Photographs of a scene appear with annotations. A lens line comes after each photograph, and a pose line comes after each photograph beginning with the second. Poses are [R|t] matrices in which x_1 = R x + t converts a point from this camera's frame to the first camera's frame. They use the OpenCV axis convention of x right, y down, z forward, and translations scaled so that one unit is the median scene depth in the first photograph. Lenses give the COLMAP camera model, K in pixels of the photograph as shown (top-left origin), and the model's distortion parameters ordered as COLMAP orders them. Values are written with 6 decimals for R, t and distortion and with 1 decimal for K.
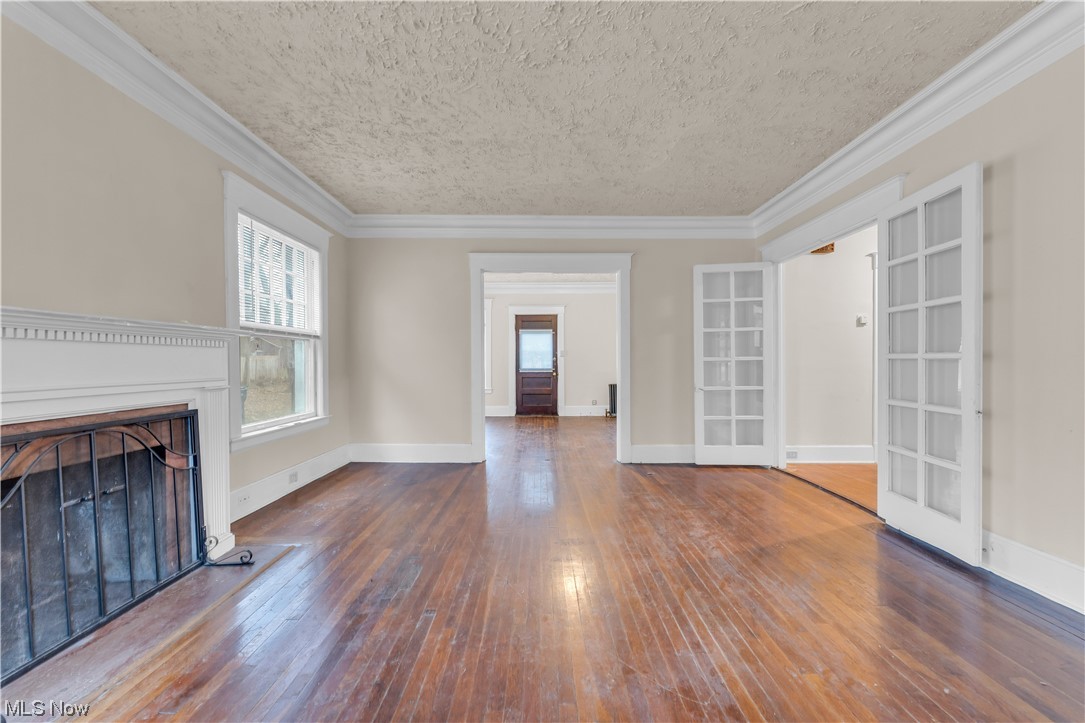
lens RADIAL K [[436.6, 0, 535.8], [0, 436.6, 366.5], [0, 0, 1]] dist [0.000545, -0.000087]
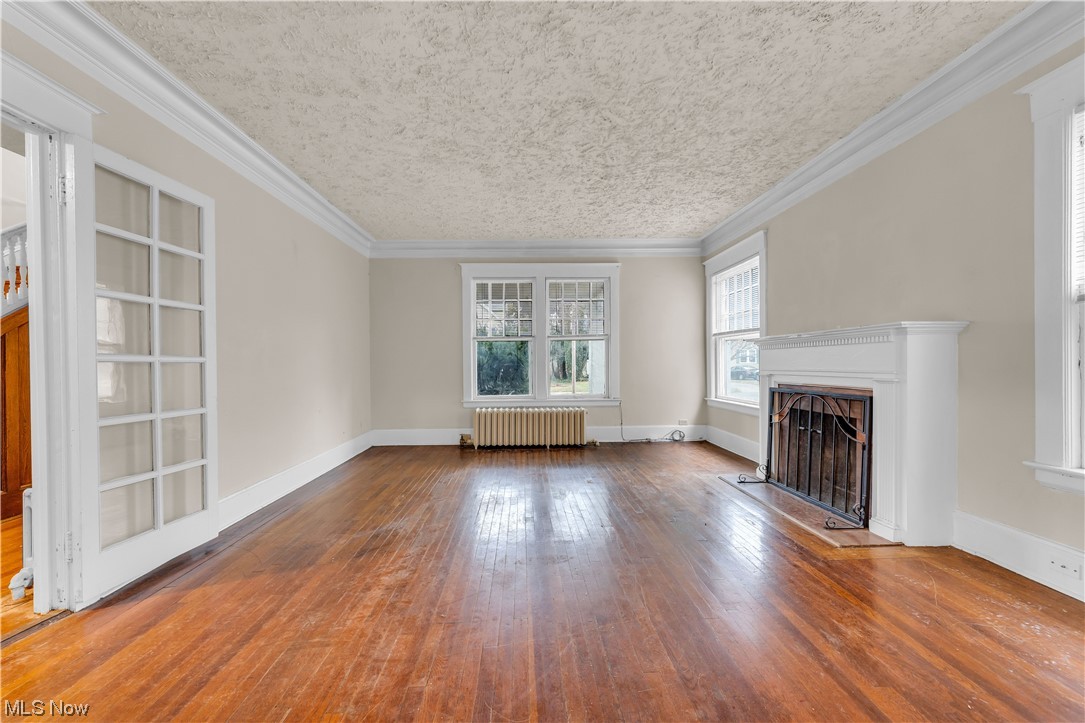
lens RADIAL K [[436.6, 0, 535.8], [0, 436.6, 366.5], [0, 0, 1]] dist [0.000545, -0.000087]
pose [[-0.999047, 0.013299, -0.041572, 0.154702], [0.012603, 0.999777, 0.016945, -0.012854], [0.041788, 0.016404, -0.998992, 1.917500]]
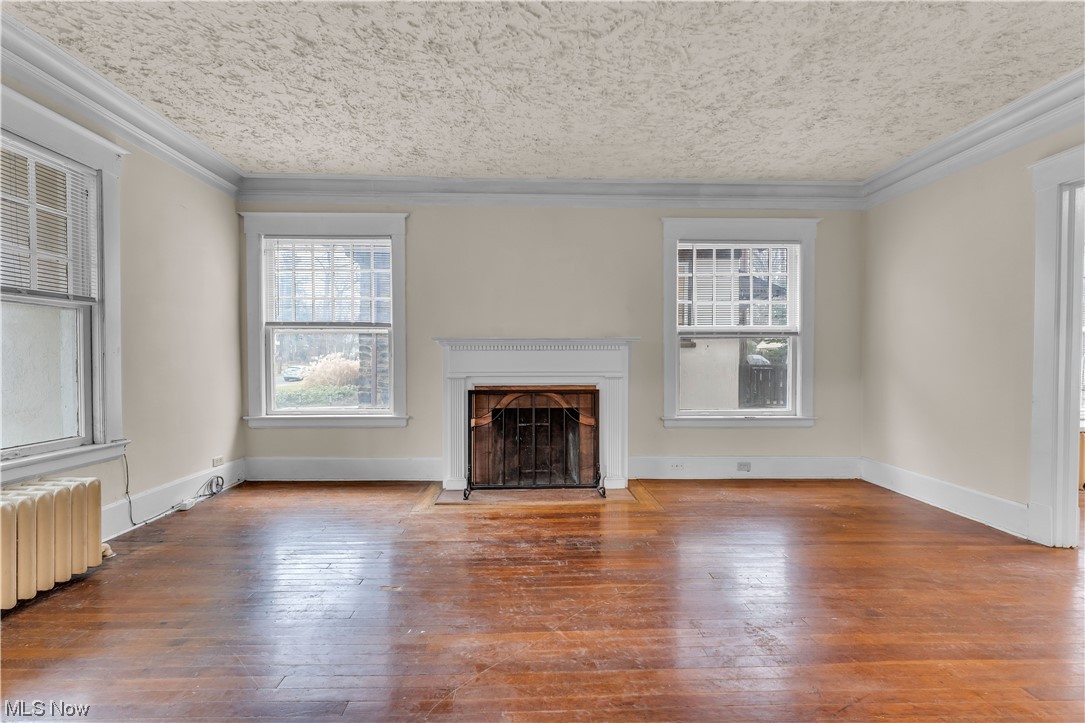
lens RADIAL K [[436.6, 0, 535.8], [0, 436.6, 366.5], [0, 0, 1]] dist [0.000545, -0.000087]
pose [[0.036125, 0.017492, -0.999194, 0.716619], [-0.009739, 0.999805, 0.017151, -0.009388], [0.999300, 0.009111, 0.036288, 0.641450]]
